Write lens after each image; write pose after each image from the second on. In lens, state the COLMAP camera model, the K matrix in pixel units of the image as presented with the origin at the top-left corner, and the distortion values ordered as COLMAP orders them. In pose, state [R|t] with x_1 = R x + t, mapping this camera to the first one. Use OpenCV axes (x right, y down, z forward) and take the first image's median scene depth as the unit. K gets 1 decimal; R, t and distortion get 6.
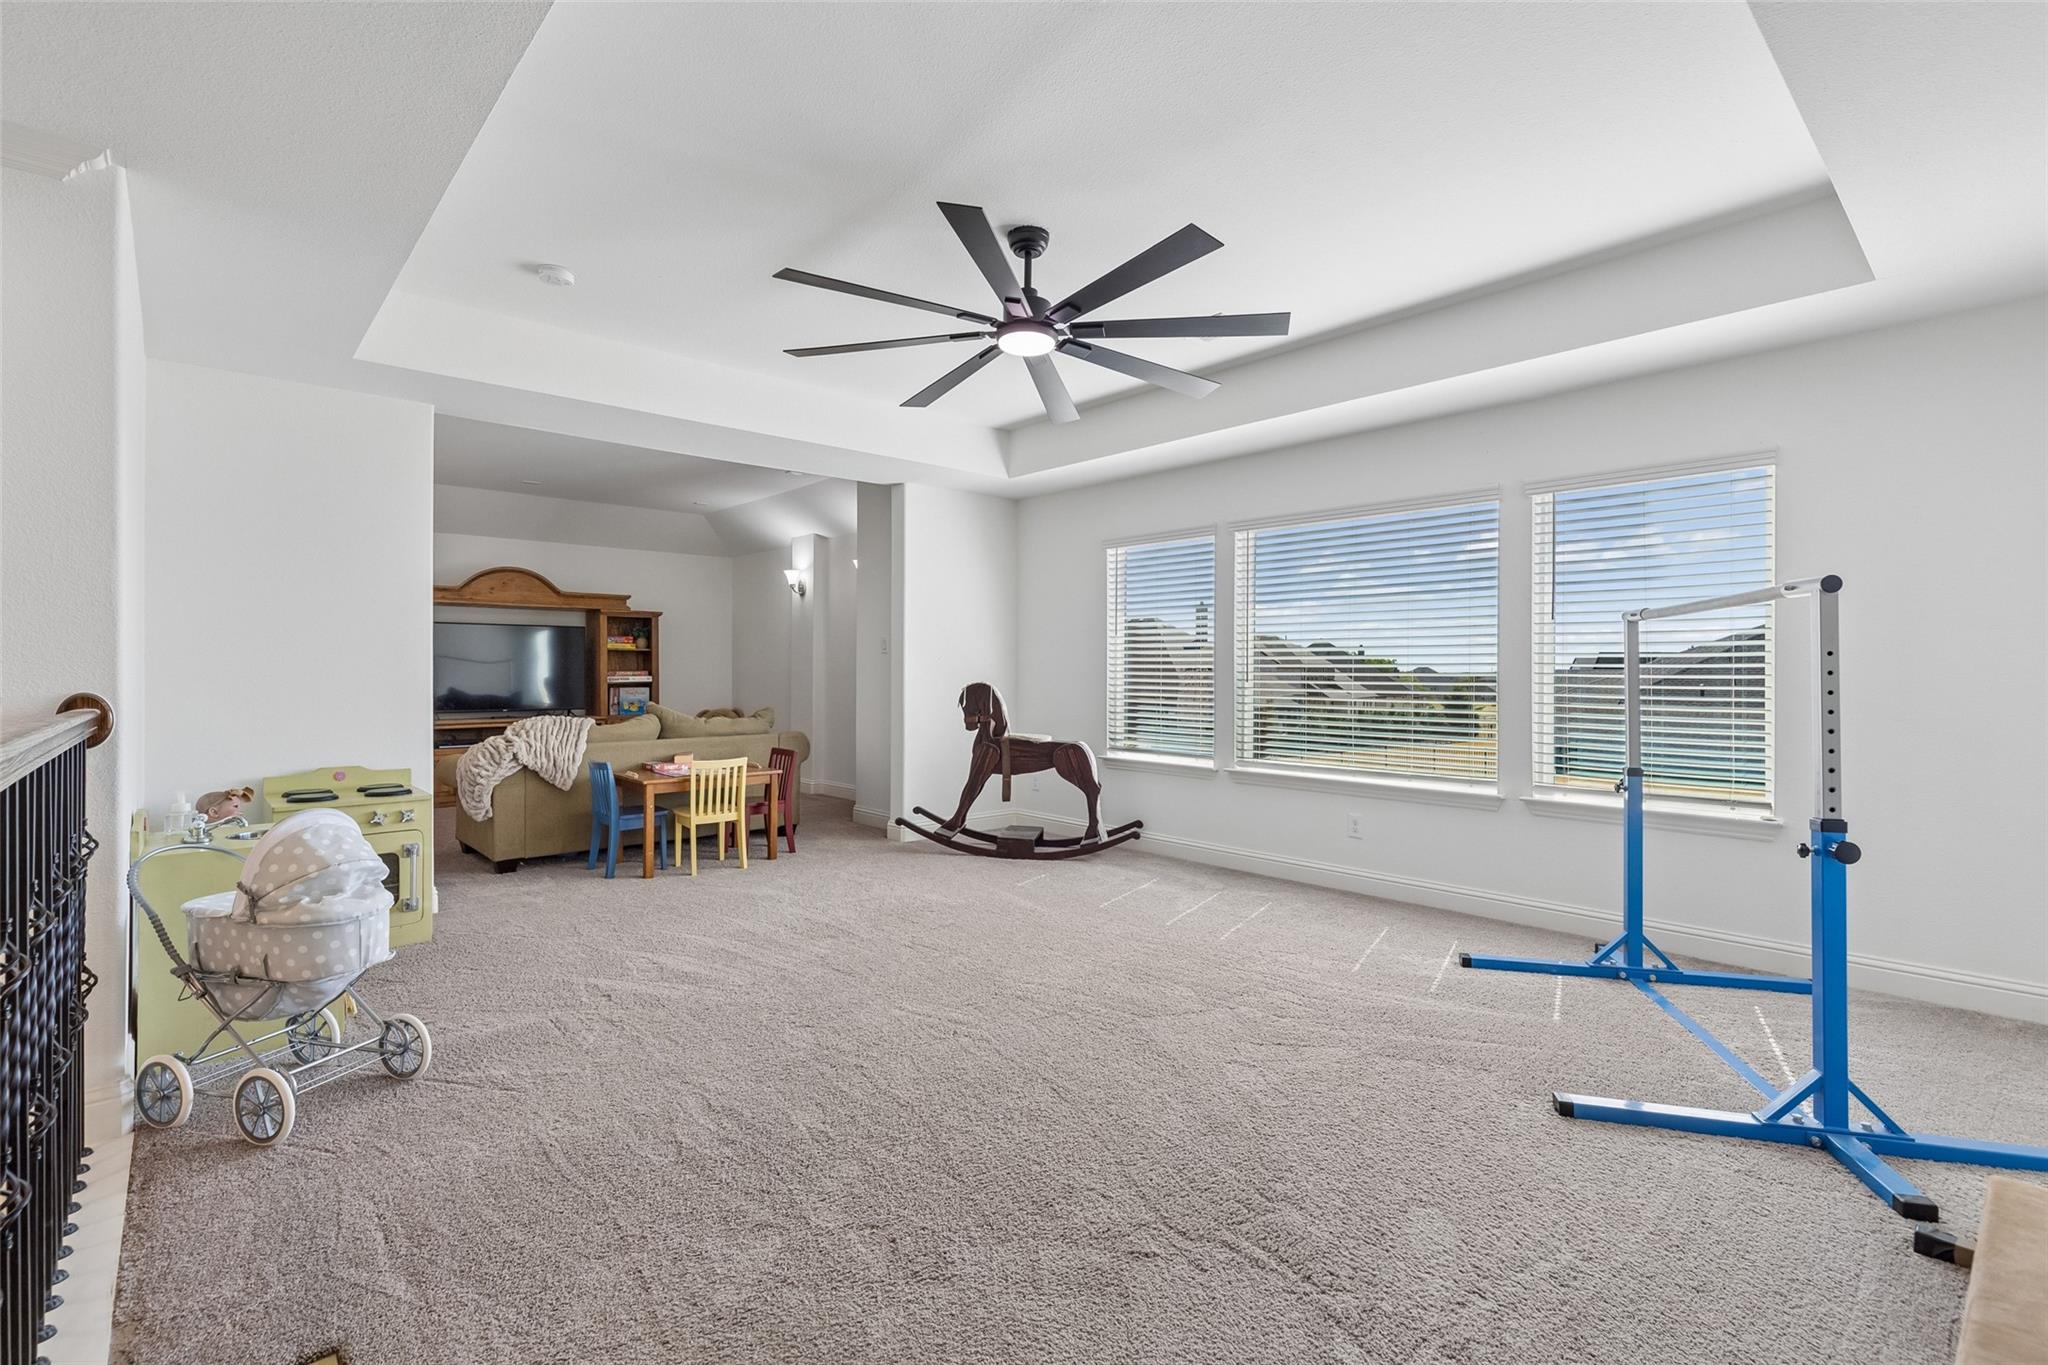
lens RADIAL K [[930.5, 0, 1026.8], [0, 930.5, 674.5], [0, 0, 1]] dist [-0.004103, -0.000985]
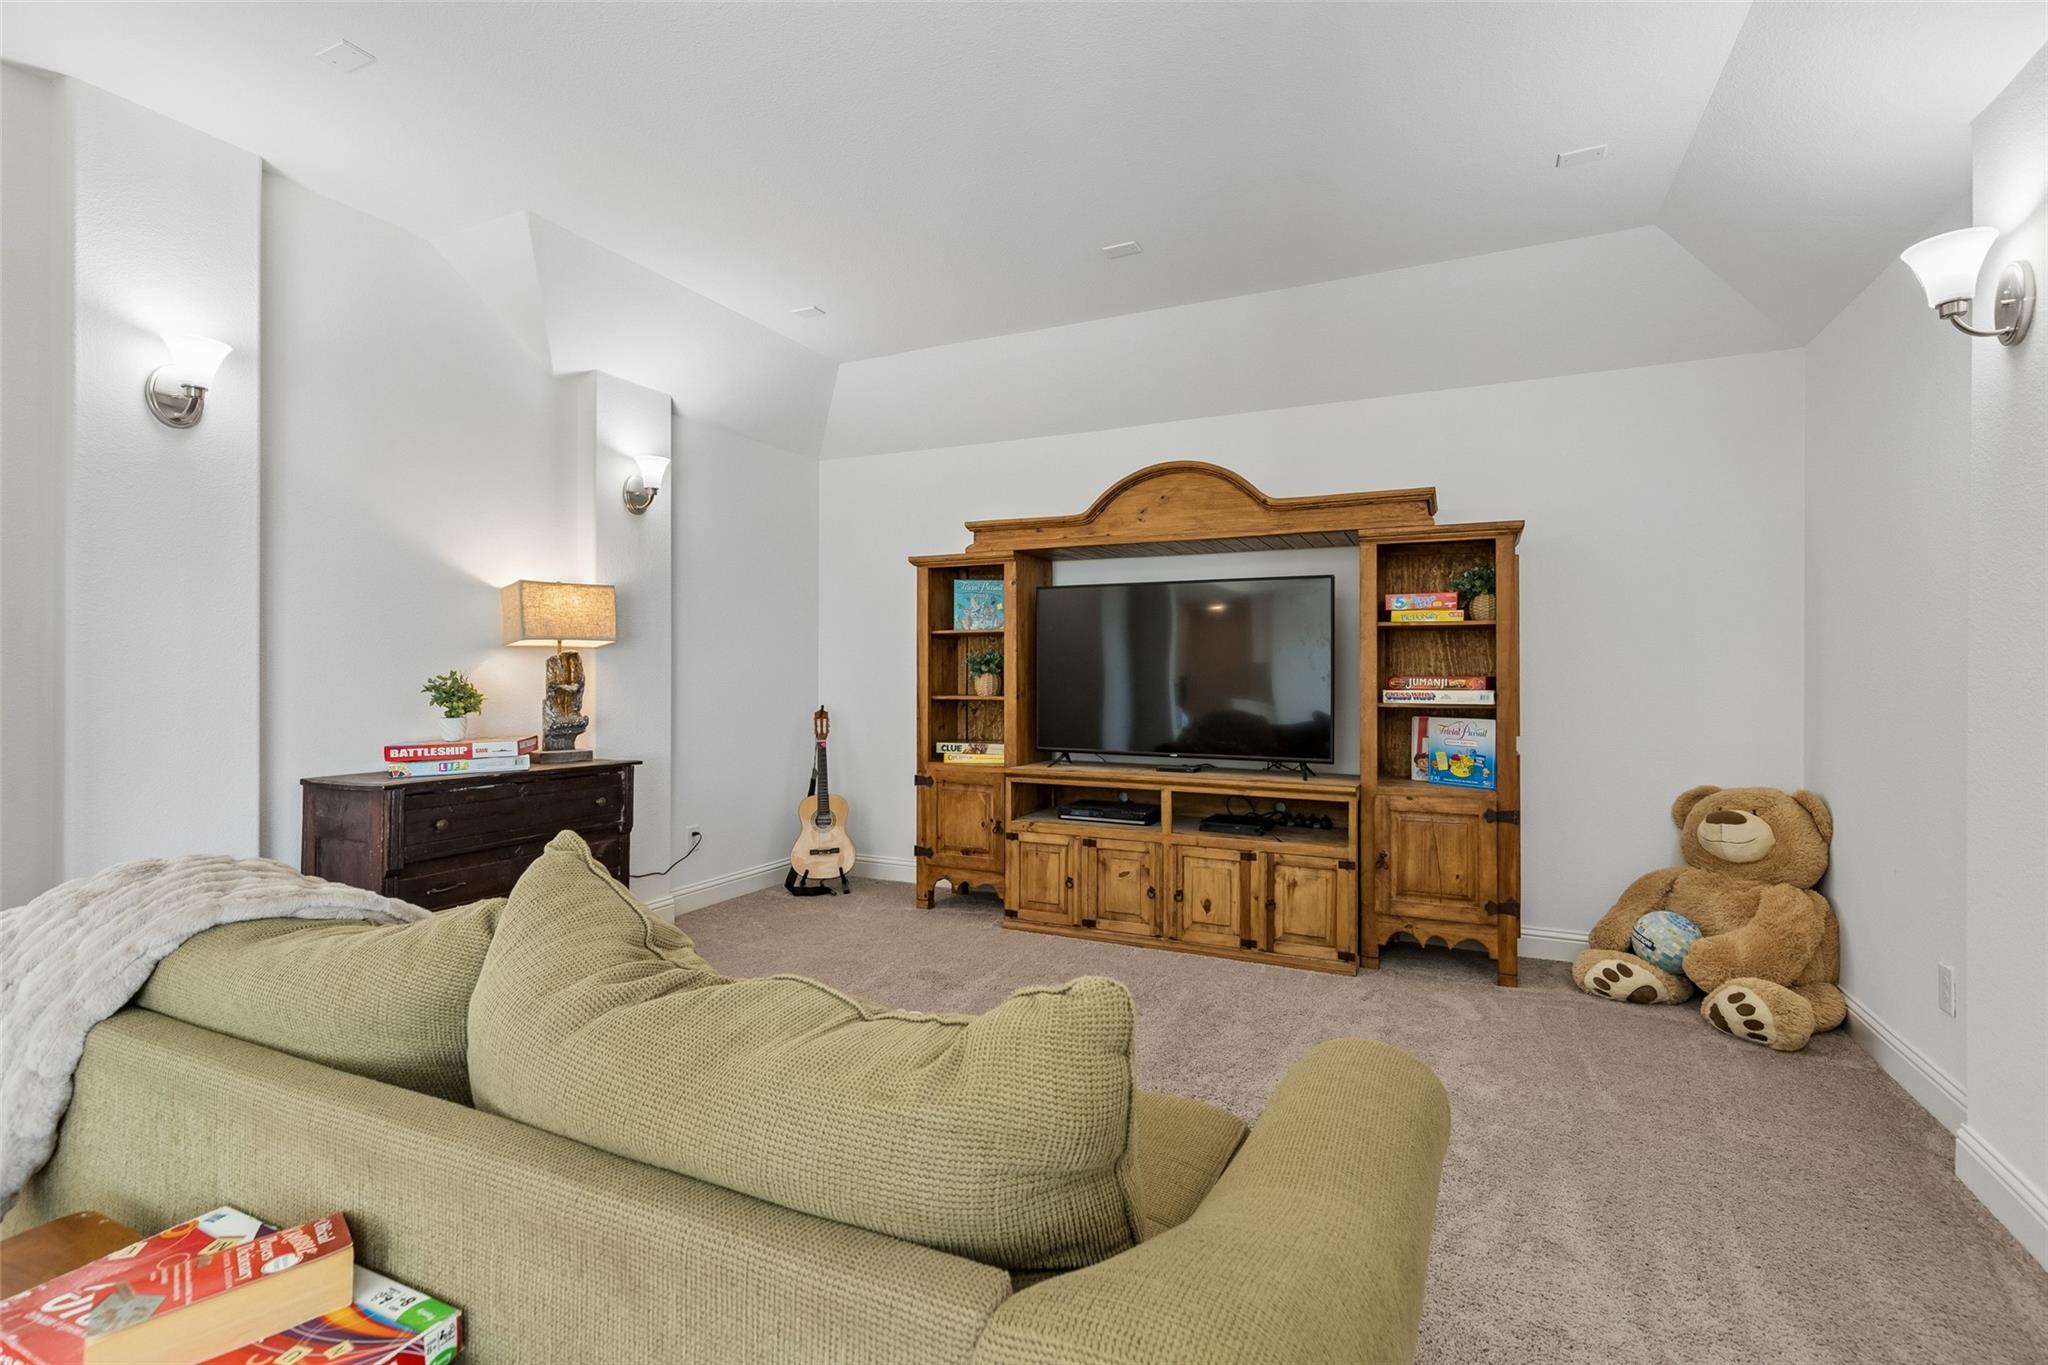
lens RADIAL K [[930.5, 0, 1027.0], [0, 930.5, 675.7], [0, 0, 1]] dist [-0.004103, -0.000985]
pose [[0.404210, 0.003008, -0.914661, -0.130229], [-0.000943, 0.999995, 0.002872, -0.005270], [0.914666, -0.000298, 0.404211, 0.668714]]
